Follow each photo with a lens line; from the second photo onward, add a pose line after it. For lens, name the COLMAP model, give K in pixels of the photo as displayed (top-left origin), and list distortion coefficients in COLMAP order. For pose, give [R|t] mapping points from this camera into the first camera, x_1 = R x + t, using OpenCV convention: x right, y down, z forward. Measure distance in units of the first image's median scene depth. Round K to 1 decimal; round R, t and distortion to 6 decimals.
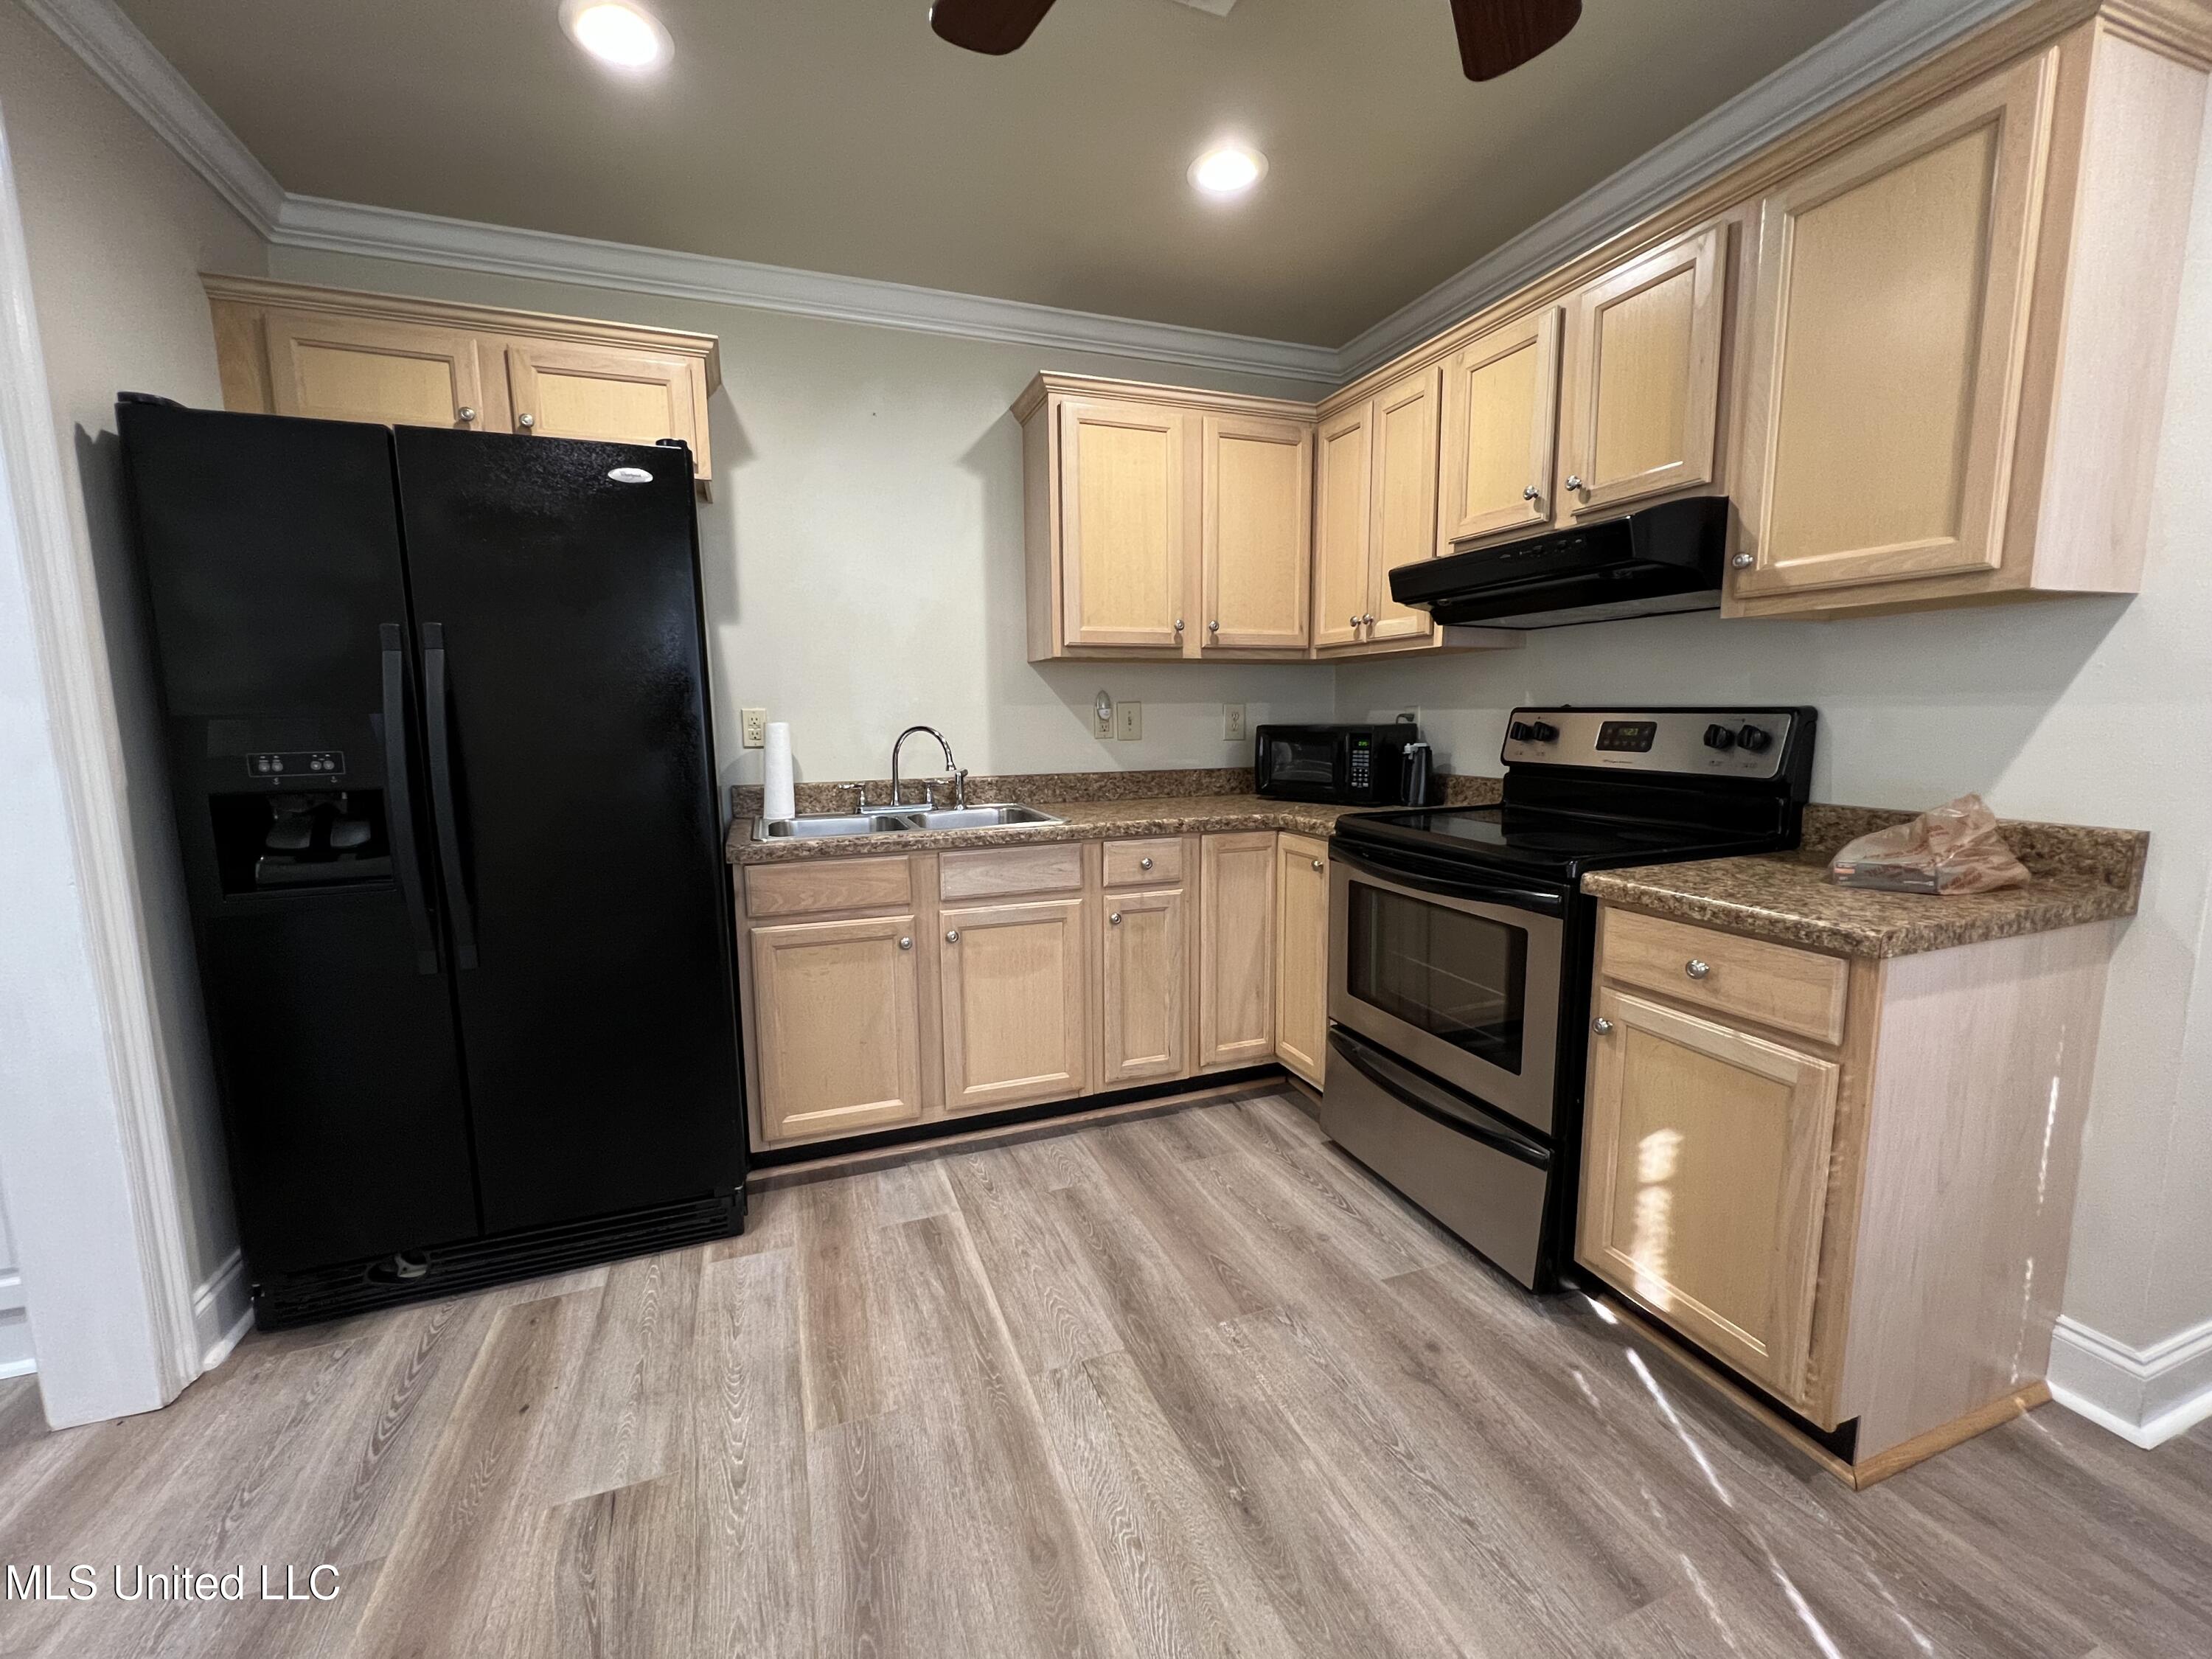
lens RADIAL K [[895.3, 0, 1098.0], [0, 895.3, 827.6], [0, 0, 1]] dist [-0.001845, 0.000495]
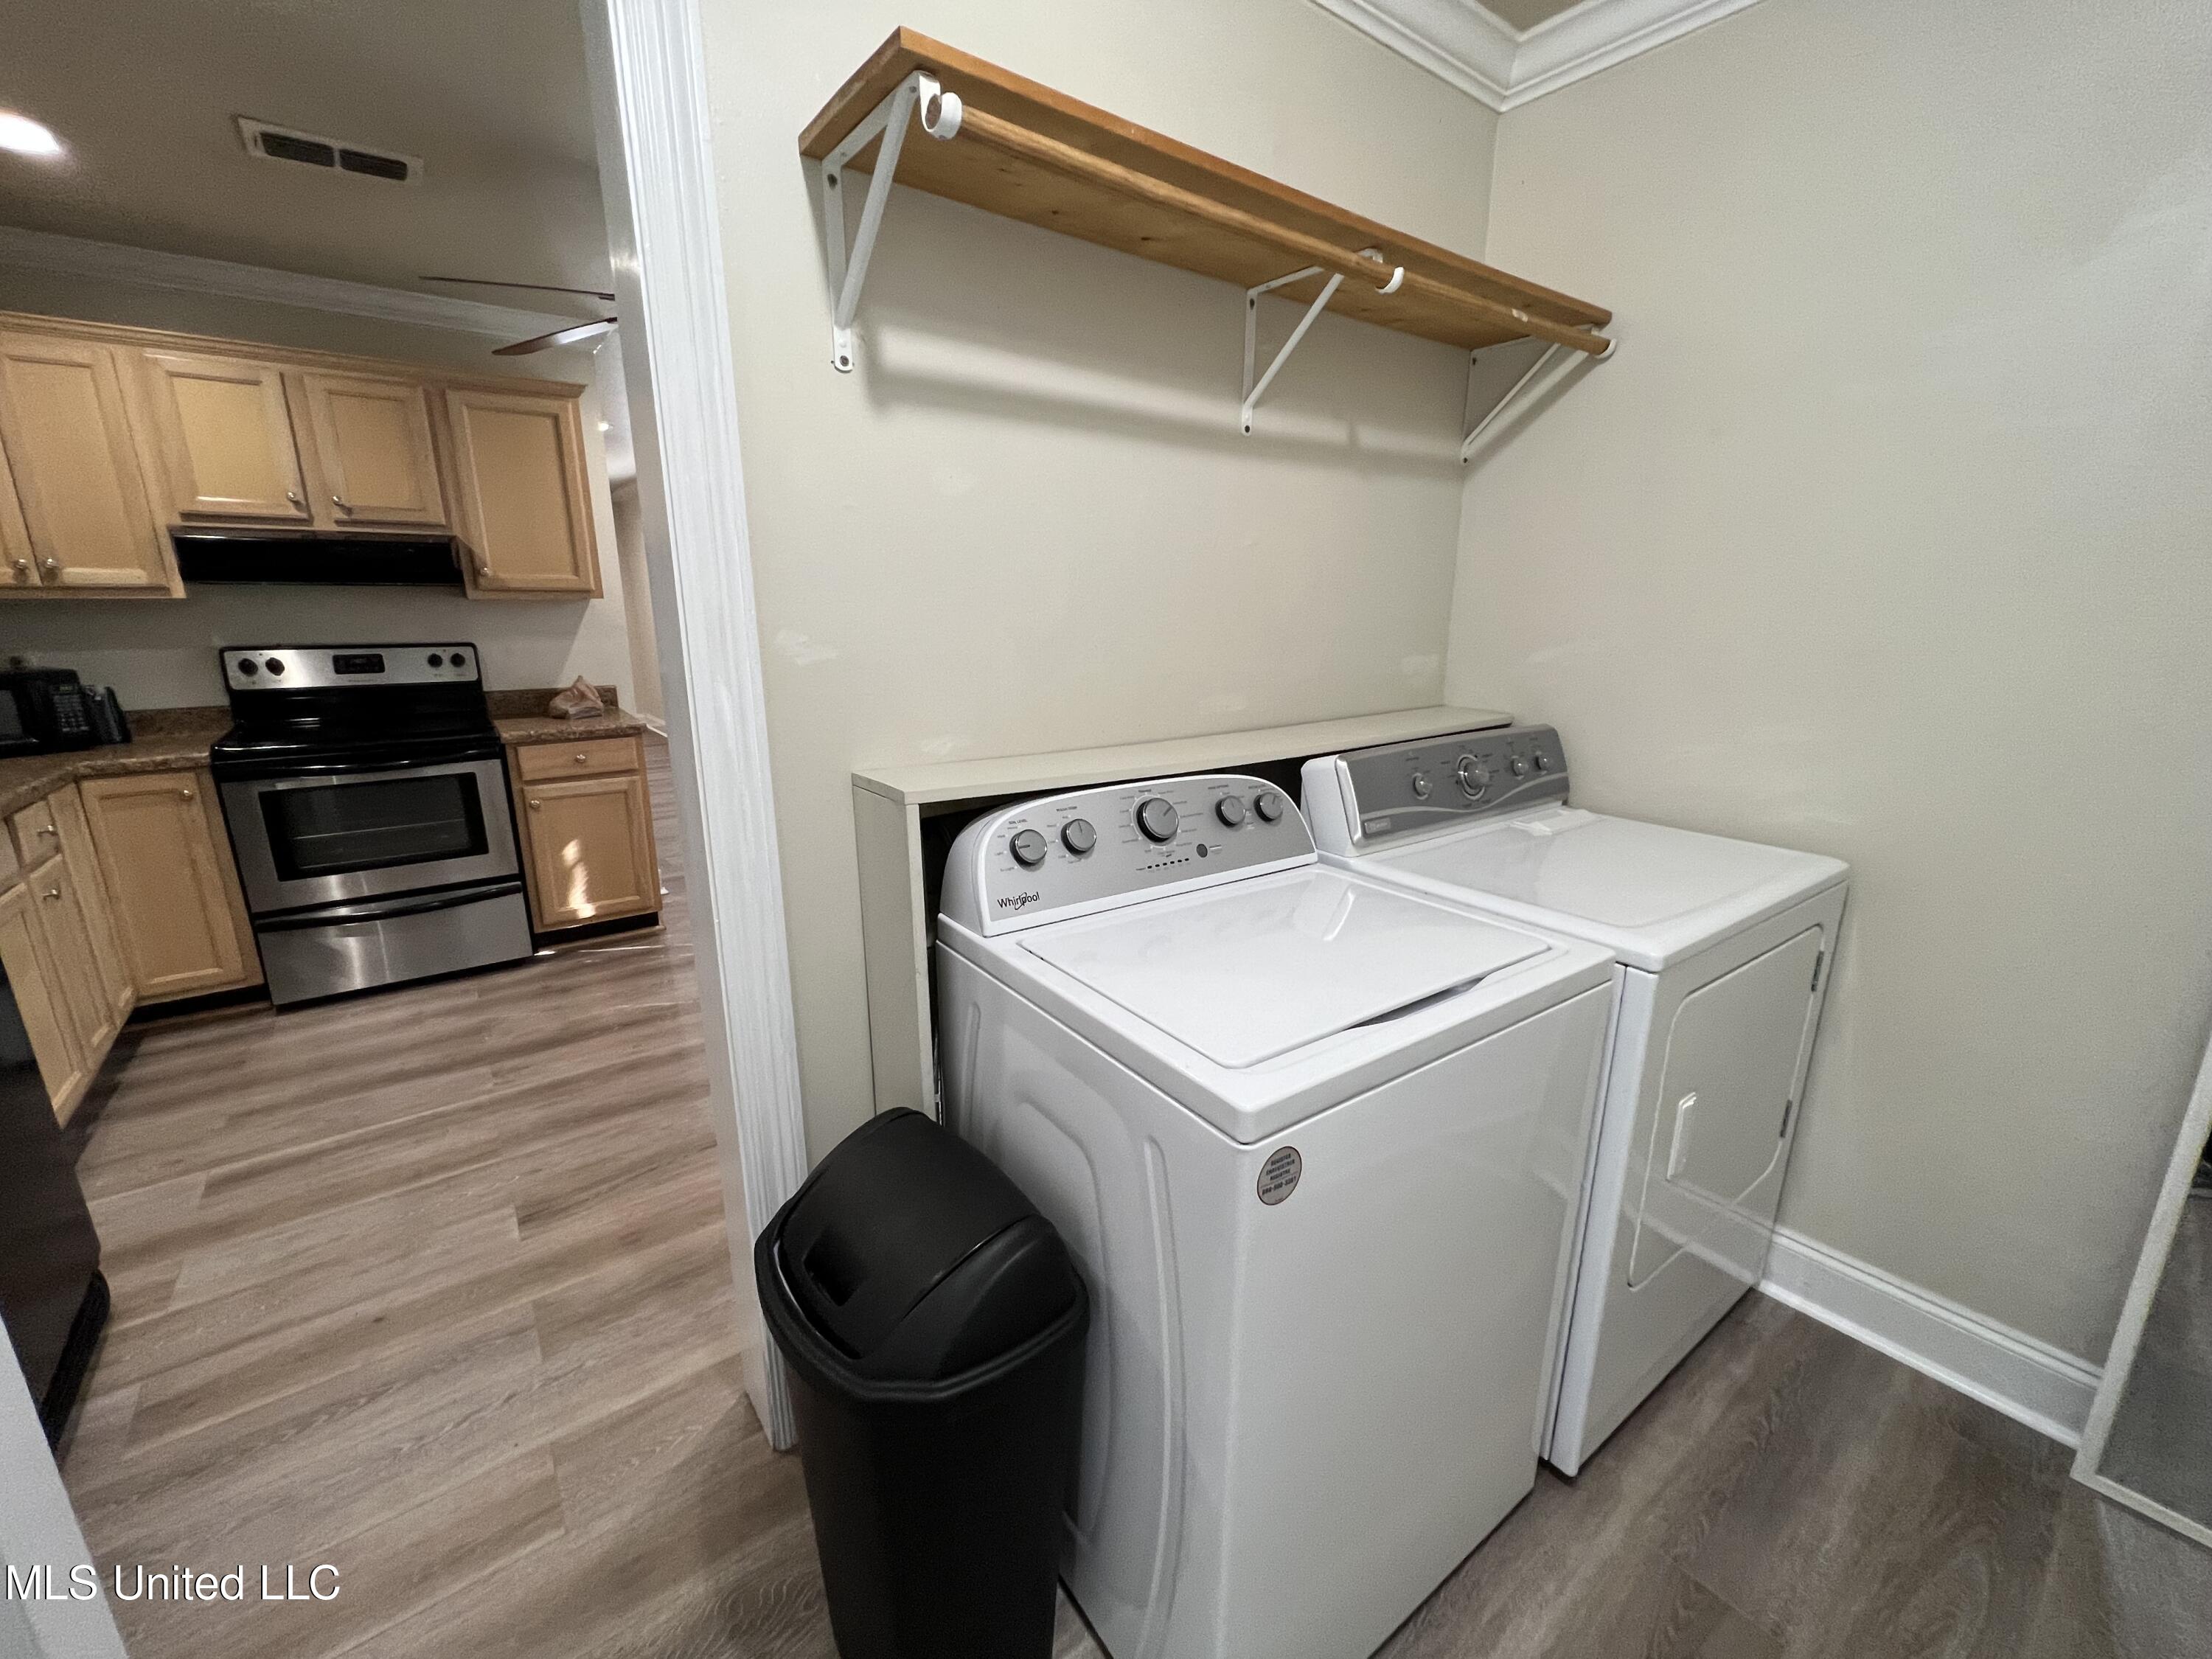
lens RADIAL K [[895.3, 0, 1105.8], [0, 895.3, 825.6], [0, 0, 1]] dist [-0.001845, 0.000495]
pose [[-0.291062, -0.224977, 0.929875, -1.564764], [0.126076, 0.954460, 0.270389, -0.108883], [-0.948360, 0.195935, -0.249443, 0.255329]]
